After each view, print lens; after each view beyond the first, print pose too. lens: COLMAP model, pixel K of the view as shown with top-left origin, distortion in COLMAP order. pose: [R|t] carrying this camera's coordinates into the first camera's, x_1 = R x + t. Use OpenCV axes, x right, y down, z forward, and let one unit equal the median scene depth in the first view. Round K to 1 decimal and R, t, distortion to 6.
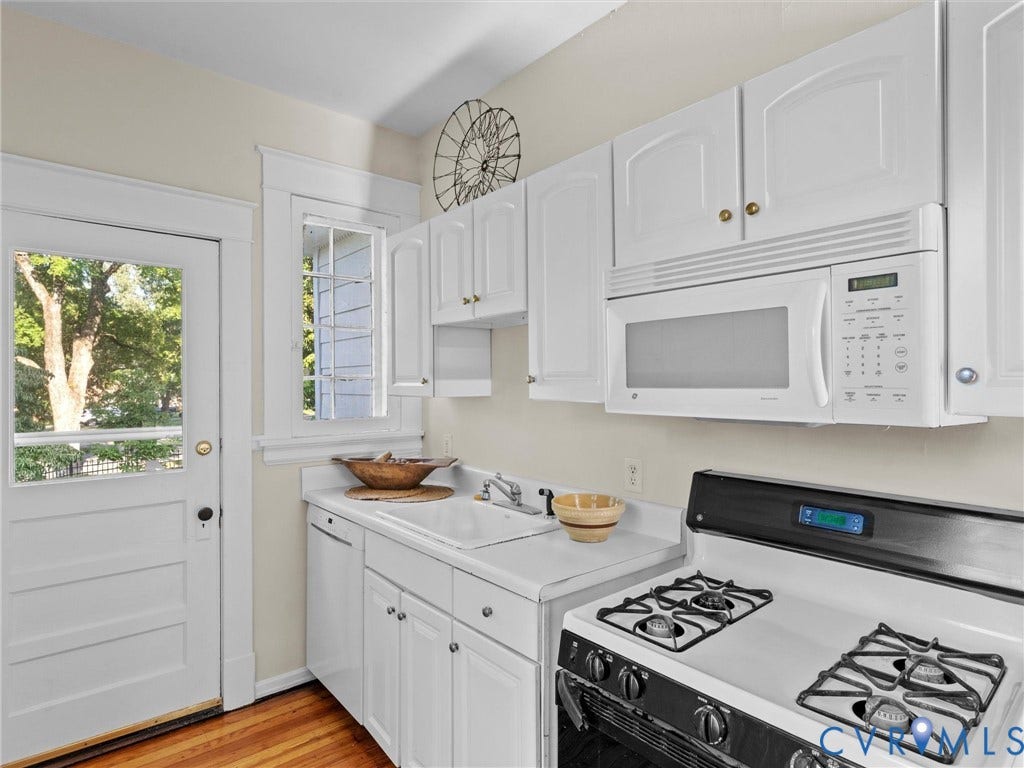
lens RADIAL K [[567.1, 0, 507.0], [0, 567.1, 380.2], [0, 0, 1]] dist [0.000896, -0.000200]
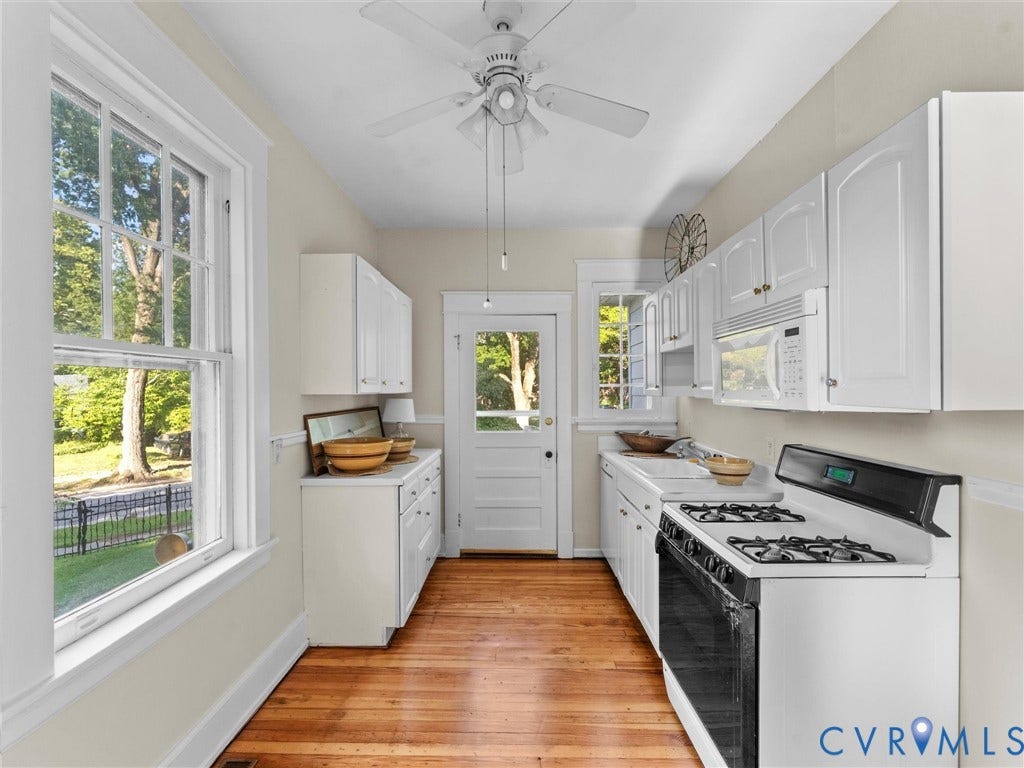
lens RADIAL K [[465.0, 0, 510.8], [0, 465.0, 388.3], [0, 0, 1]] dist [0.001621, -0.000145]
pose [[0.767956, -0.004073, -0.640490, 0.405403], [0.007161, 0.999972, 0.002226, -0.000224], [0.640463, -0.006296, 0.767963, -0.328759]]
